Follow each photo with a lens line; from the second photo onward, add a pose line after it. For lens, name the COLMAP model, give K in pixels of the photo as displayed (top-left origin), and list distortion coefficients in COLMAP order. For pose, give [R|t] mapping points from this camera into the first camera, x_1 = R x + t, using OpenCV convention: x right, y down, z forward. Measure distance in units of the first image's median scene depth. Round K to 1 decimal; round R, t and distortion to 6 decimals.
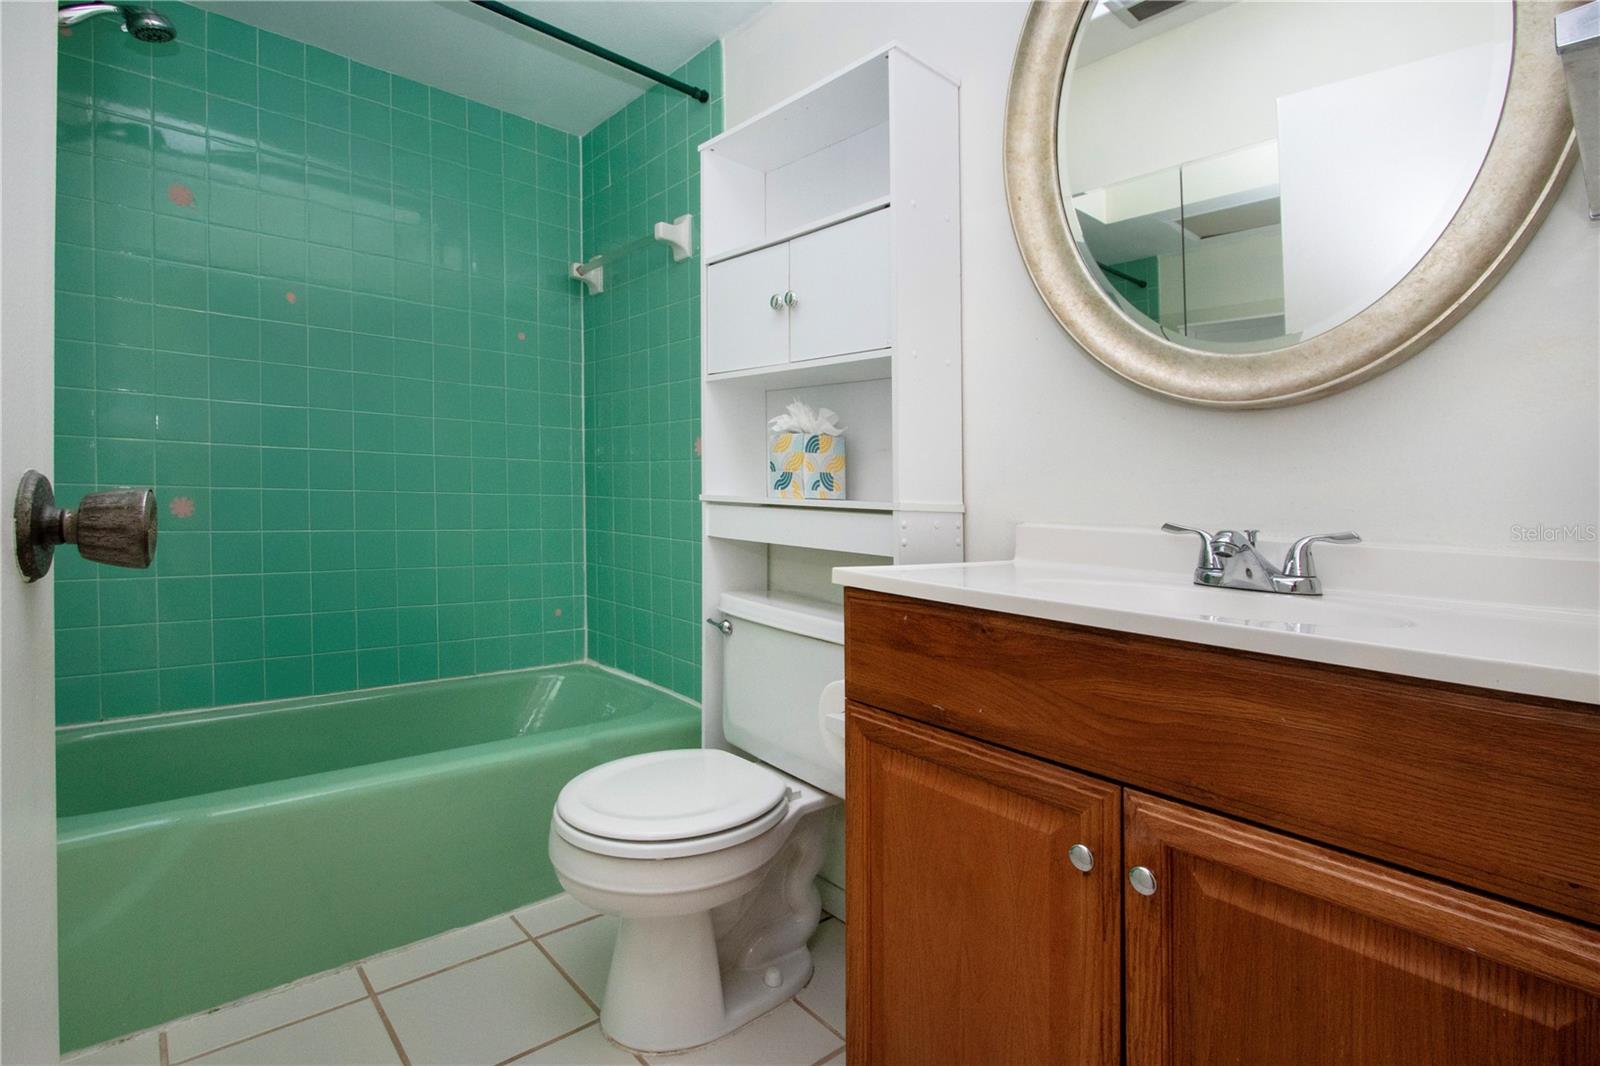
lens RADIAL K [[774.1, 0, 799.2], [0, 774.1, 527.4], [0, 0, 1]] dist [-0.016136, 0.004471]
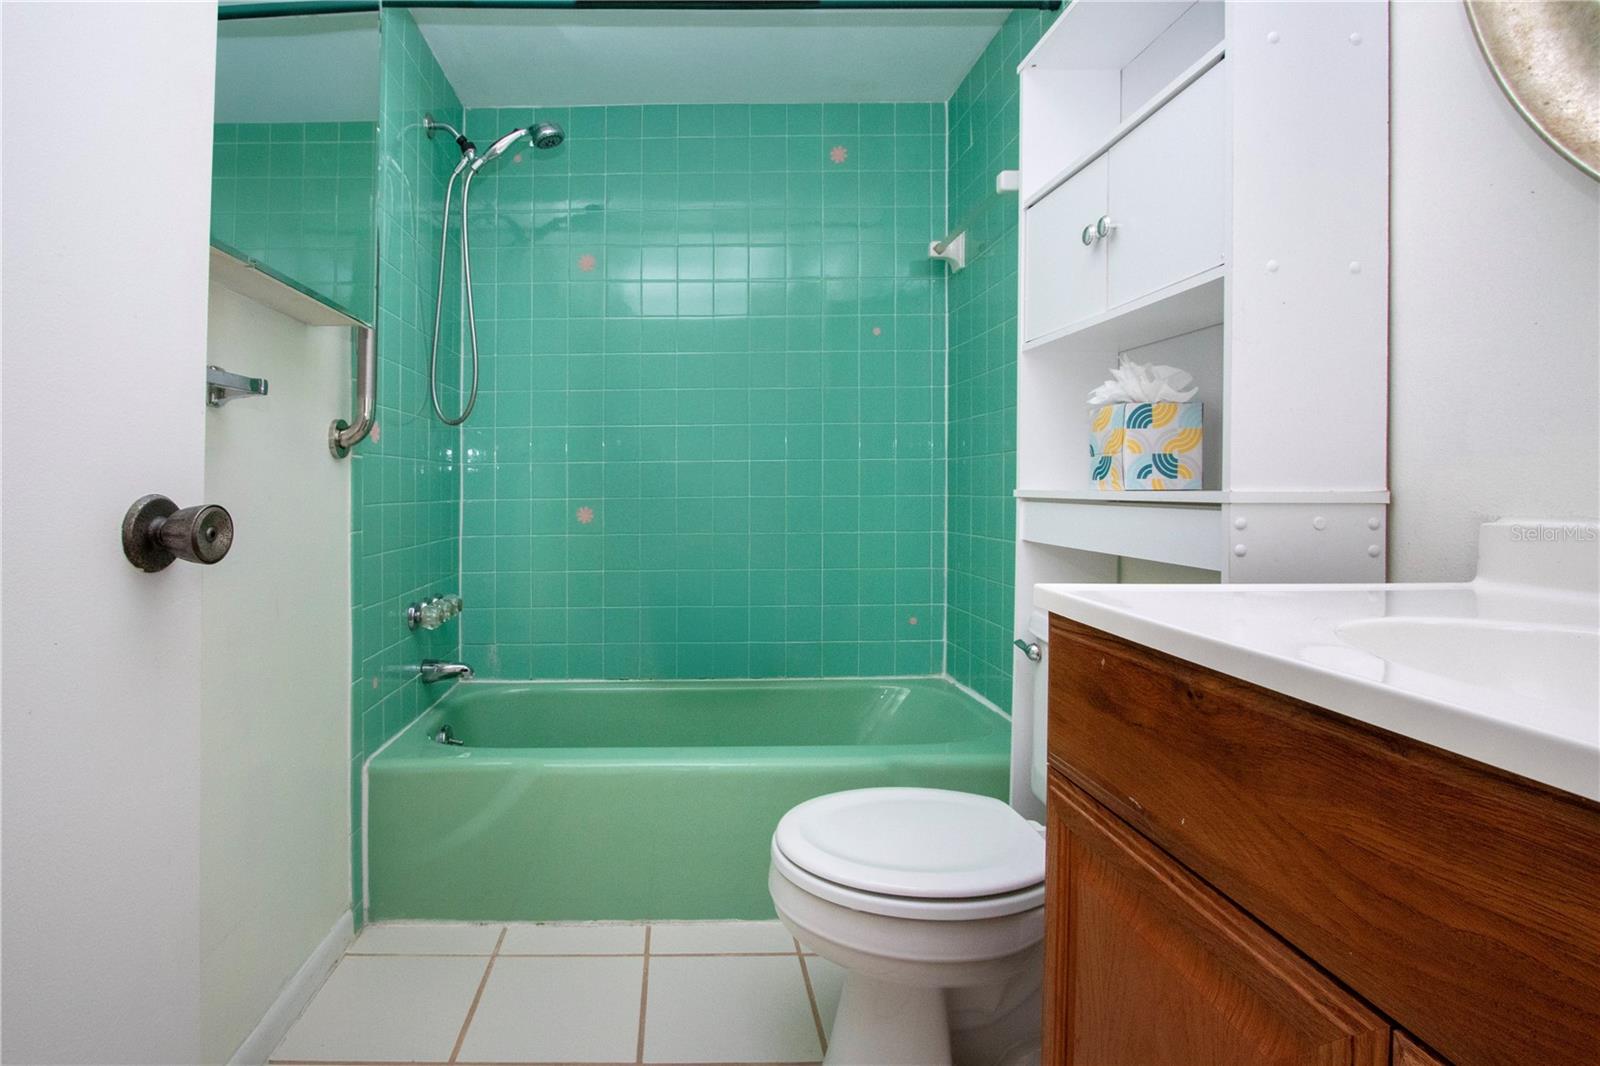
lens RADIAL K [[816.5, 0, 797.9], [0, 816.5, 539.3], [0, 0, 1]] dist [-0.016308, 0.003029]
pose [[0.758793, 0.002889, -0.651326, 0.279302], [0.005345, 0.999929, 0.010662, -0.000008], [0.651310, -0.011572, 0.758723, 0.197554]]
